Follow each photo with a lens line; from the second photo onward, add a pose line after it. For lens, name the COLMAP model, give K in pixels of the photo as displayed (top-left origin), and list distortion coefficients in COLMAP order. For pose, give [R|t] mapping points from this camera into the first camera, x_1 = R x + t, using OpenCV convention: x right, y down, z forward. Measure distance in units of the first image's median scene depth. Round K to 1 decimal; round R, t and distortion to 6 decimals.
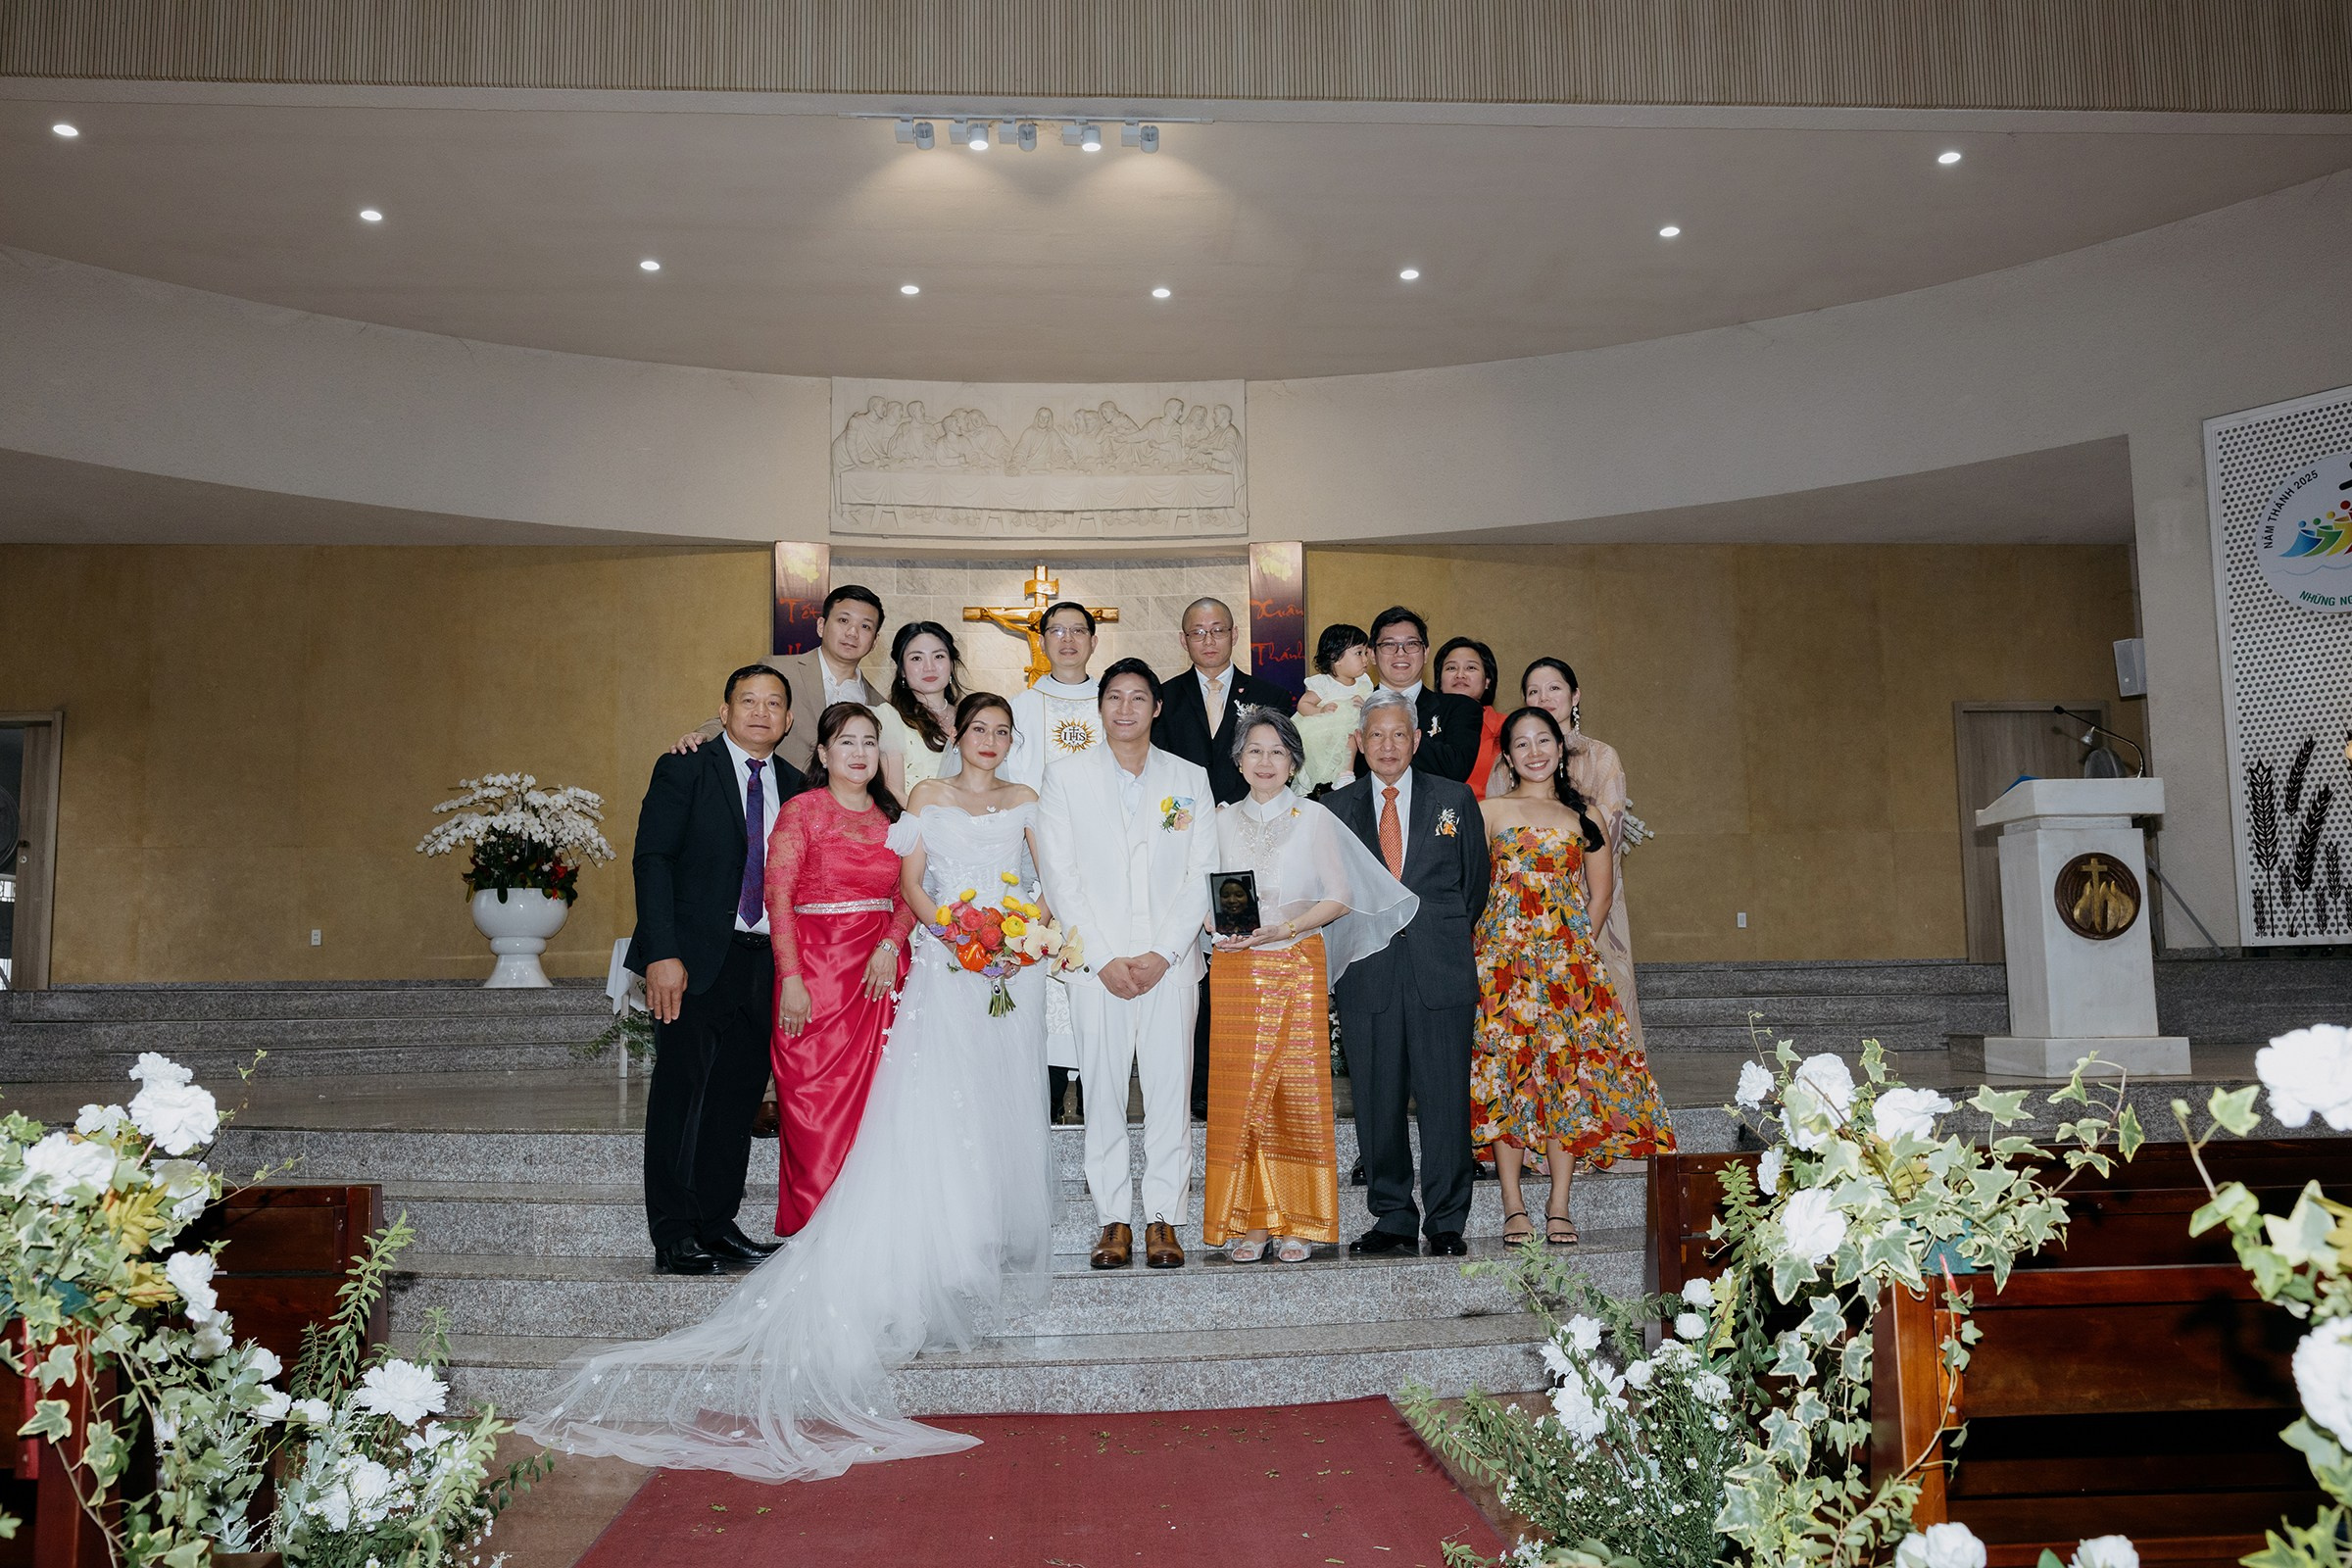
lens RADIAL K [[1930.4, 0, 1172.9], [0, 1930.4, 783.4], [0, 0, 1]] dist [-0.012327, 0.011147]
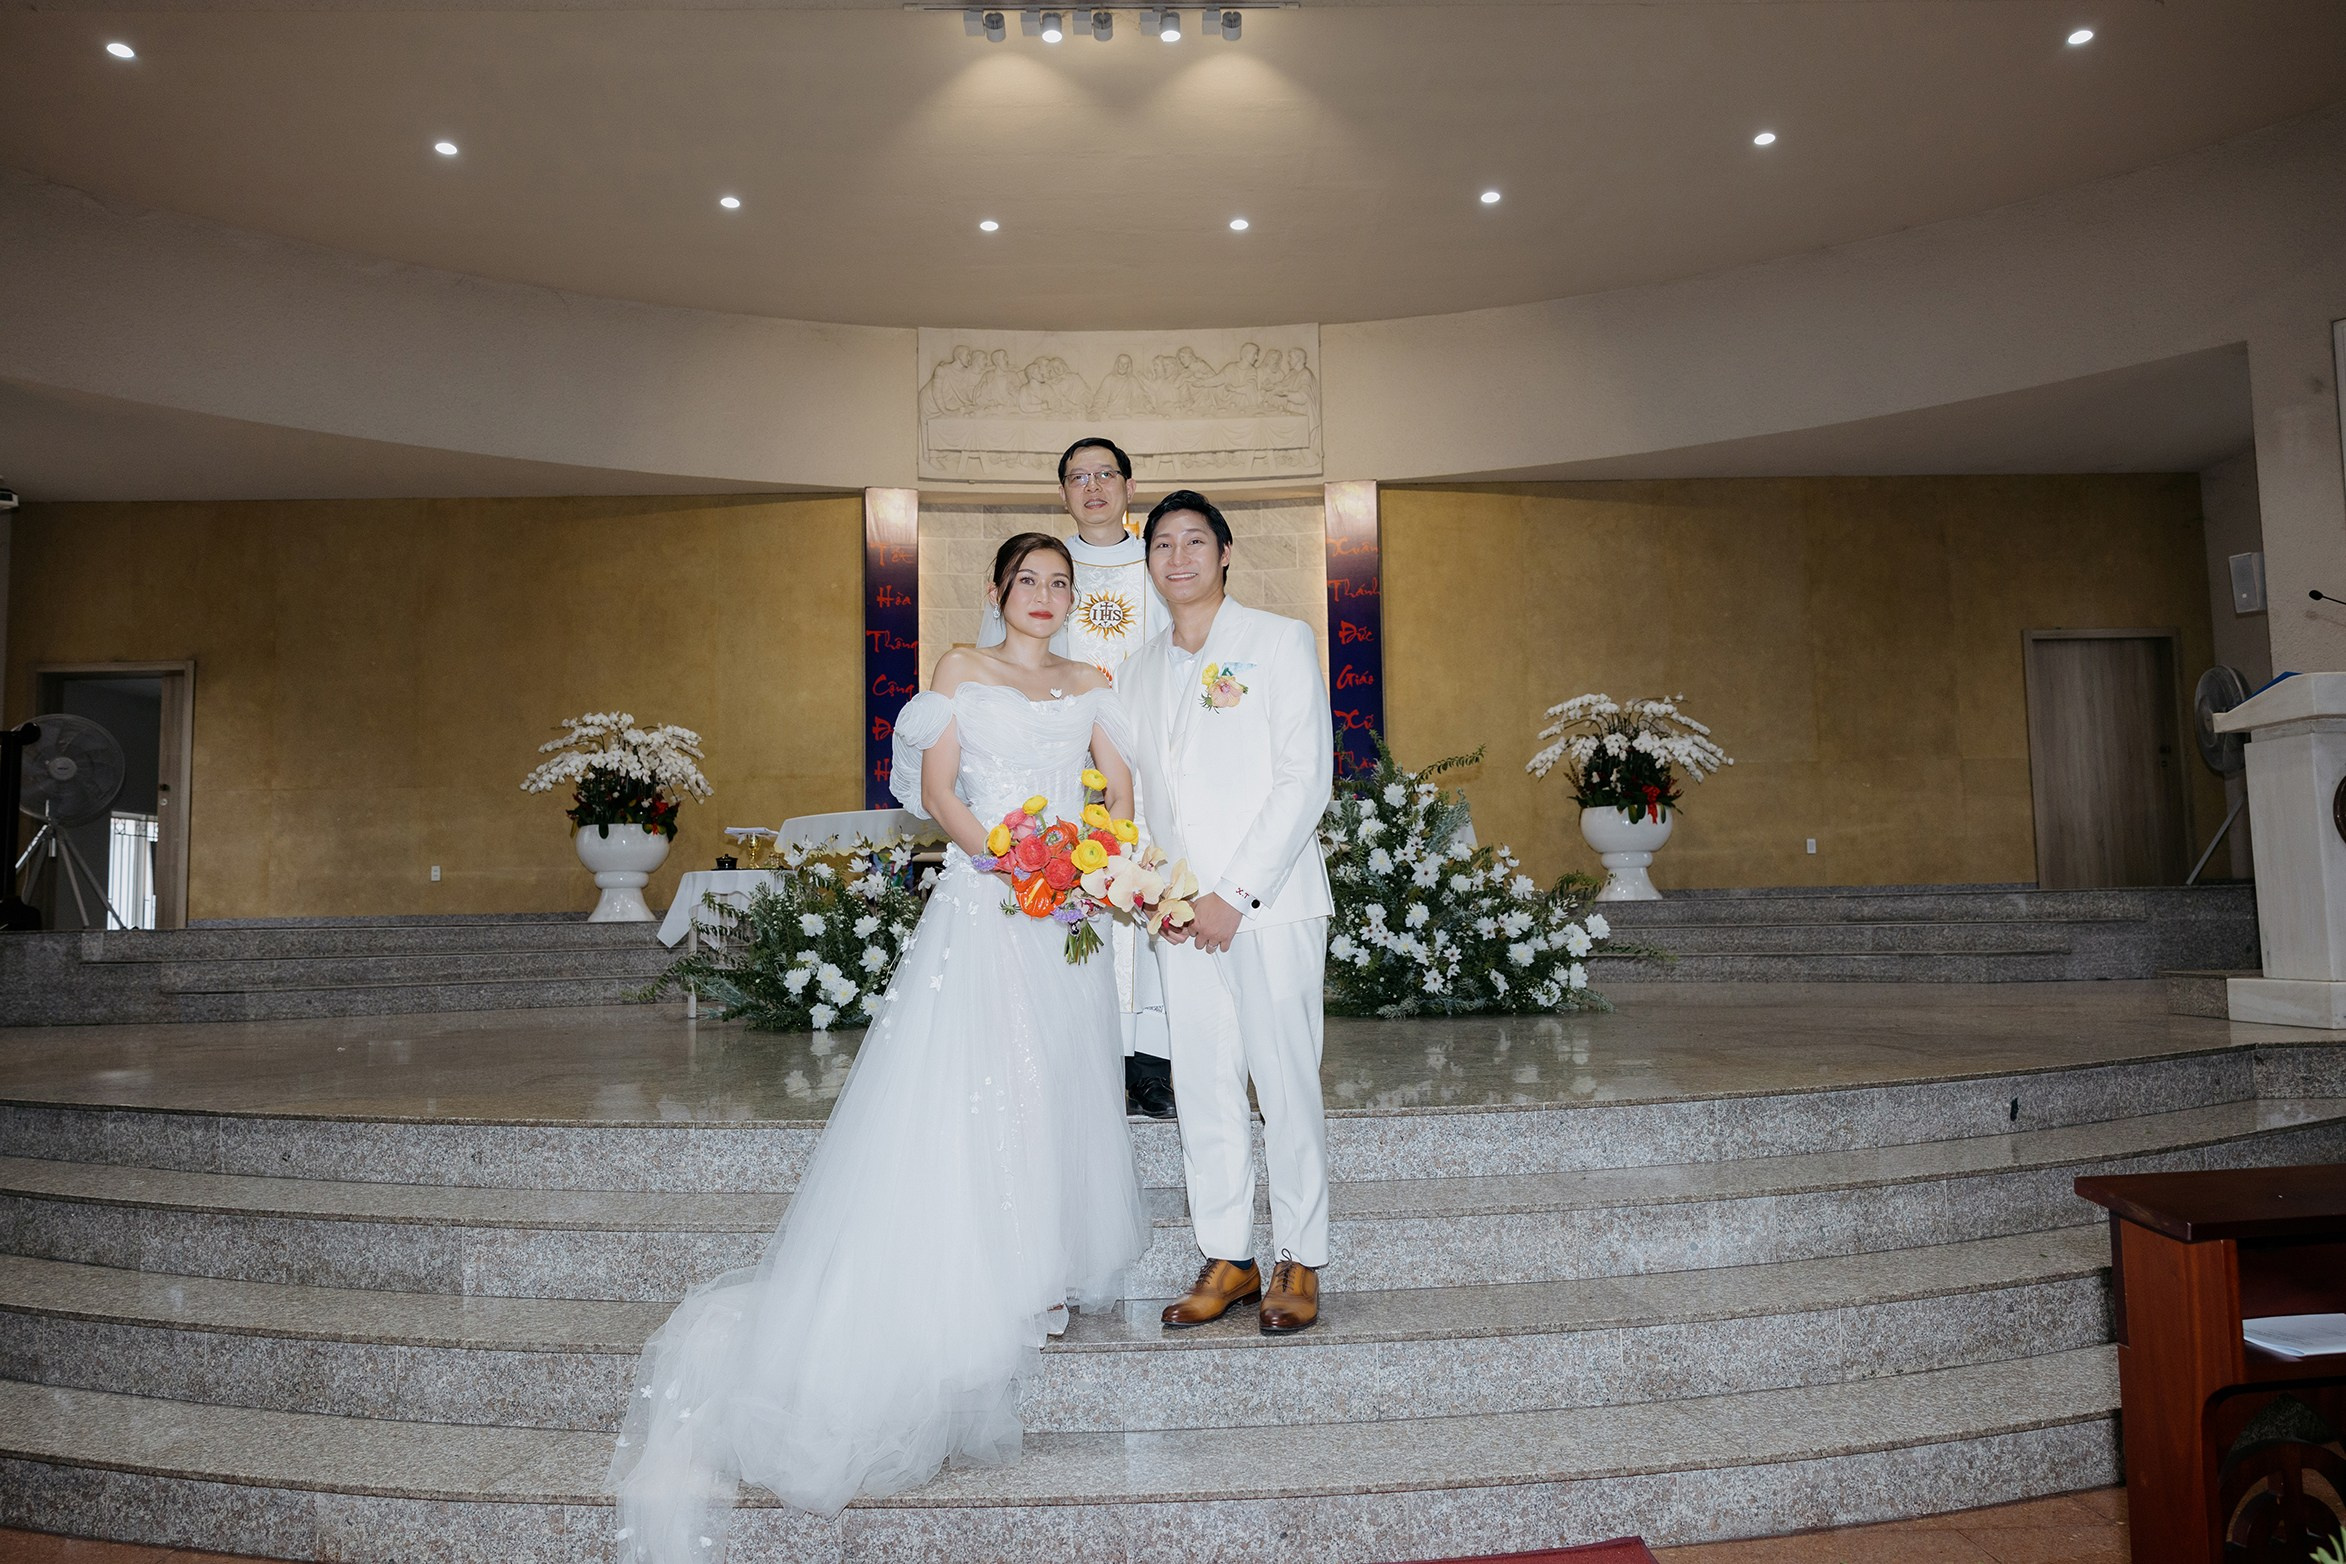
lens RADIAL K [[1593.9, 0, 1172.4], [0, 1593.9, 785.2], [0, 0, 1]] dist [-0.011371, 0.001357]
pose [[0.999207, -0.009590, -0.038657, -0.011412], [0.010700, 0.999534, 0.028600, 0.012722], [0.038365, -0.028991, 0.998843, 0.165582]]
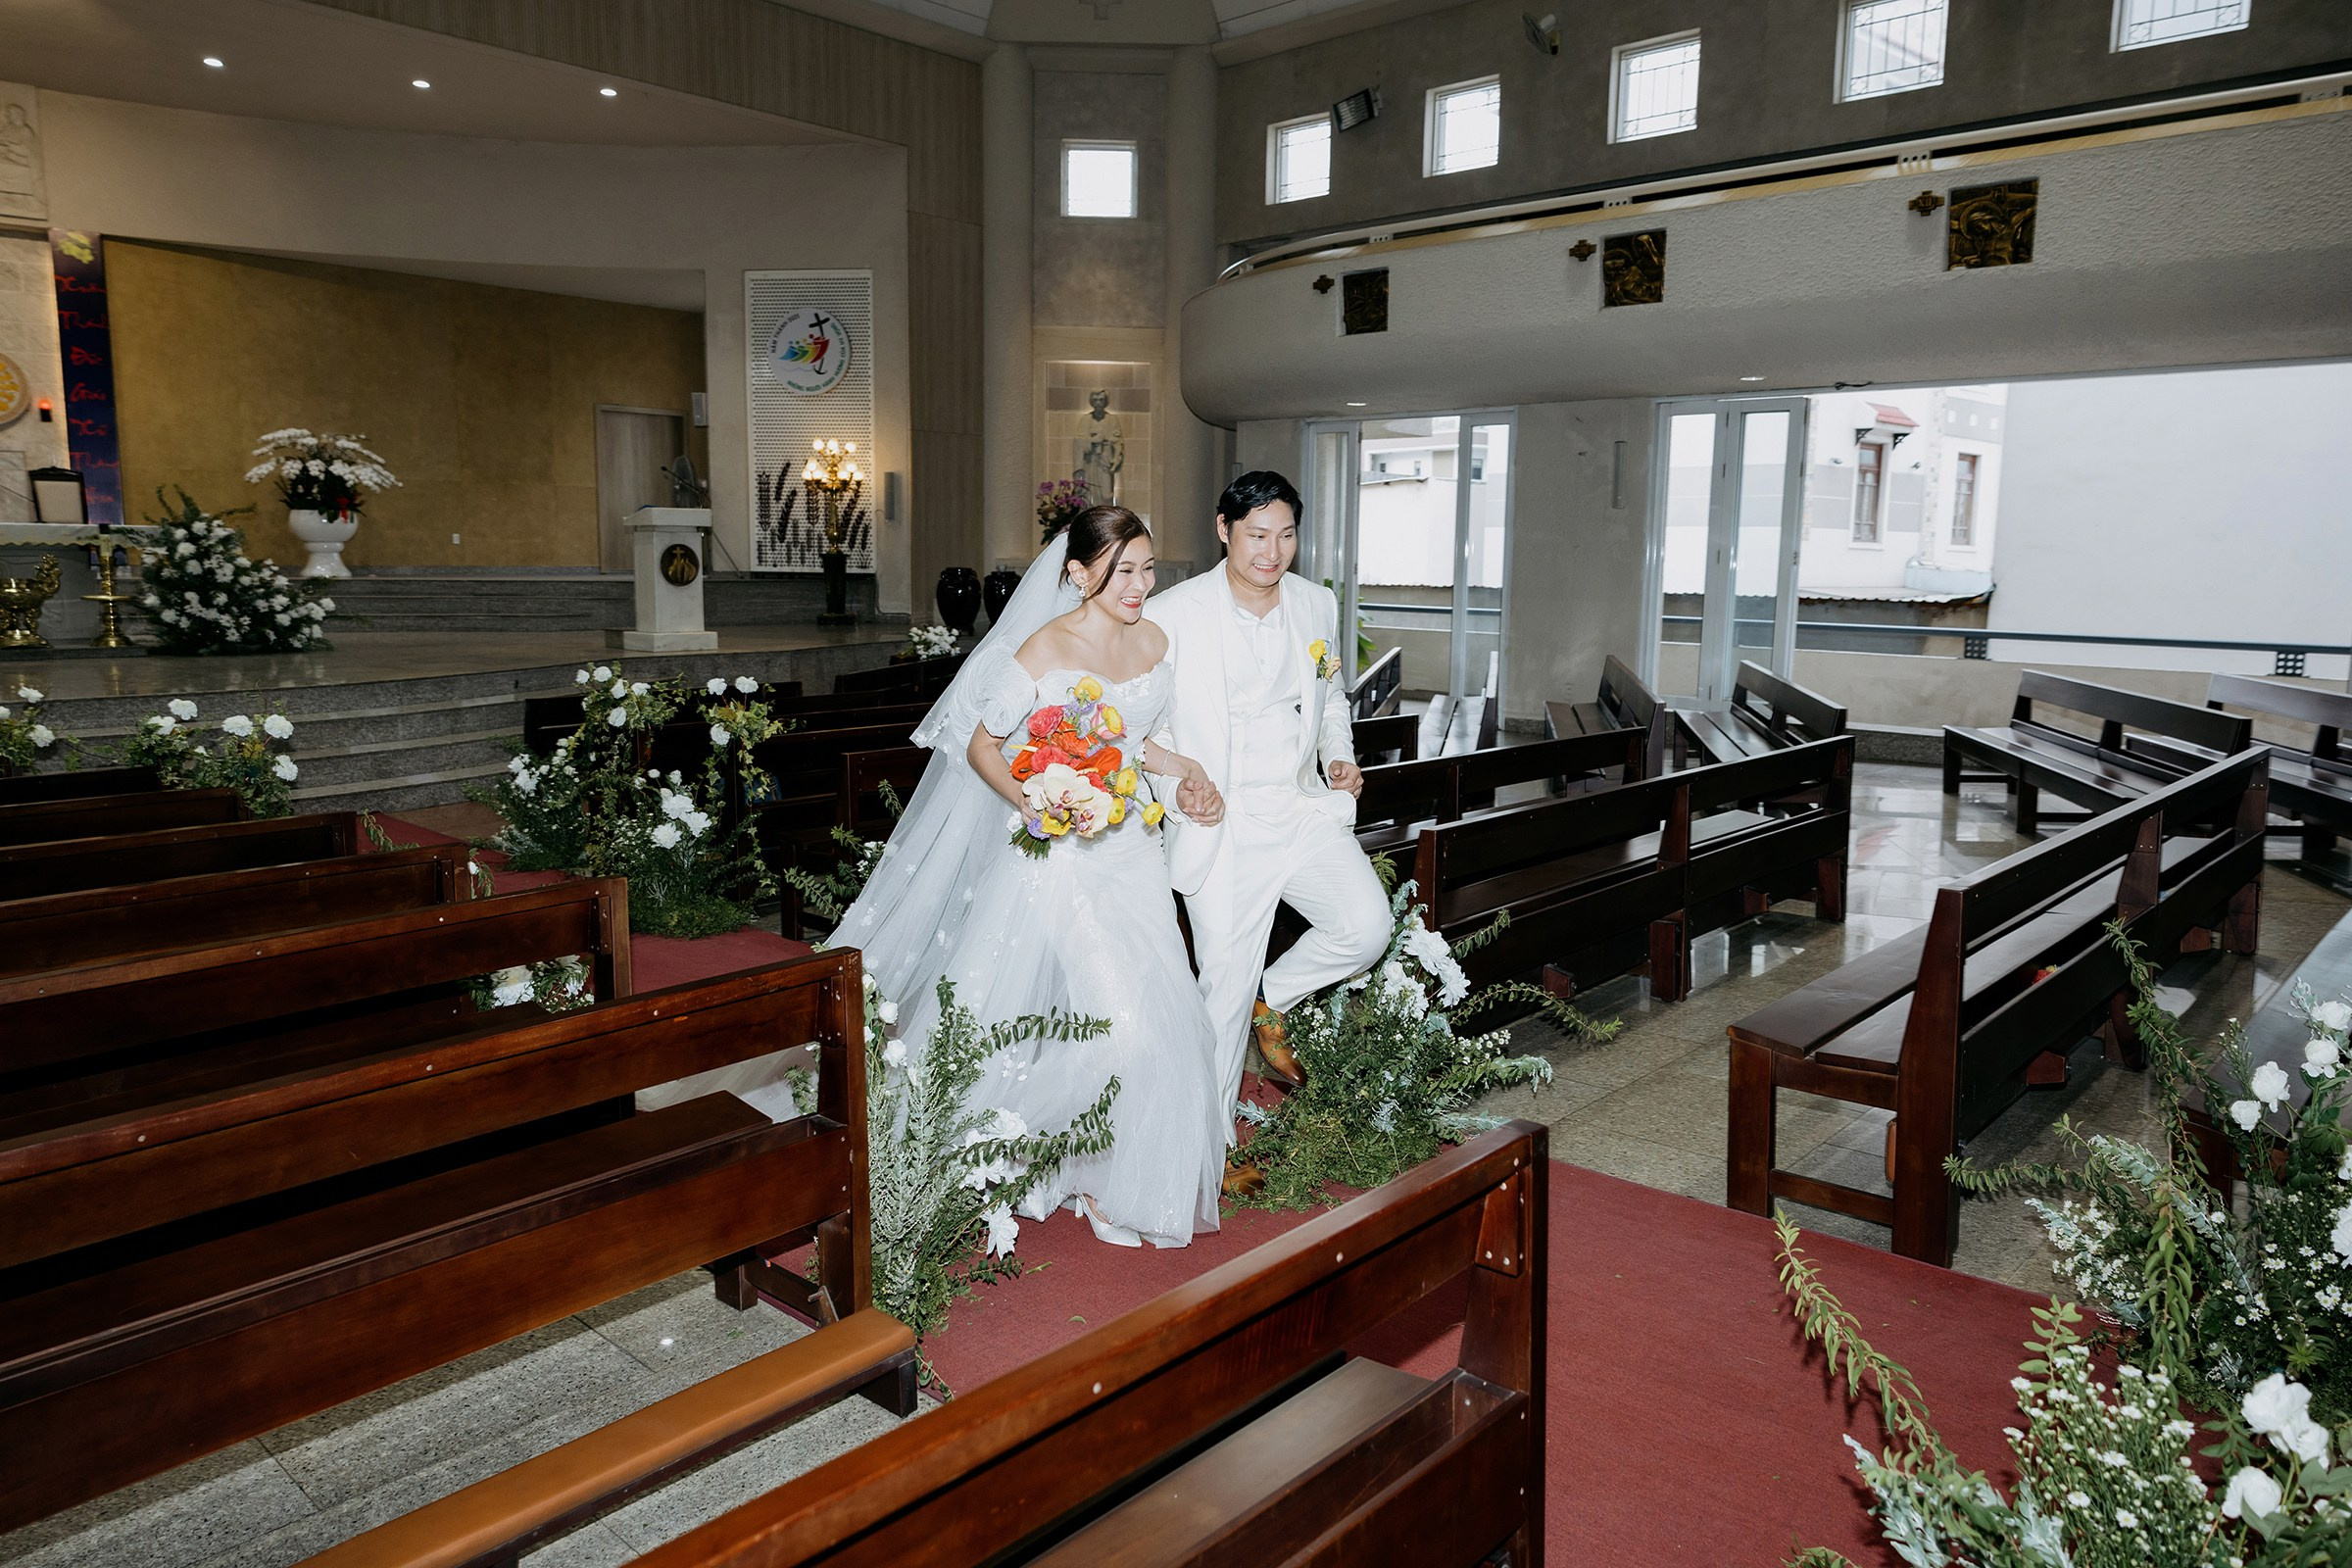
lens RADIAL K [[1597.7, 0, 1214.6], [0, 1597.7, 779.6], [0, 0, 1]] dist [-0.024129, 0.024003]
pose [[0.716685, -0.074065, 0.693453, -0.184400], [-0.103201, 0.972134, 0.210488, -0.080289], [-0.689719, -0.222419, 0.689070, -0.371226]]
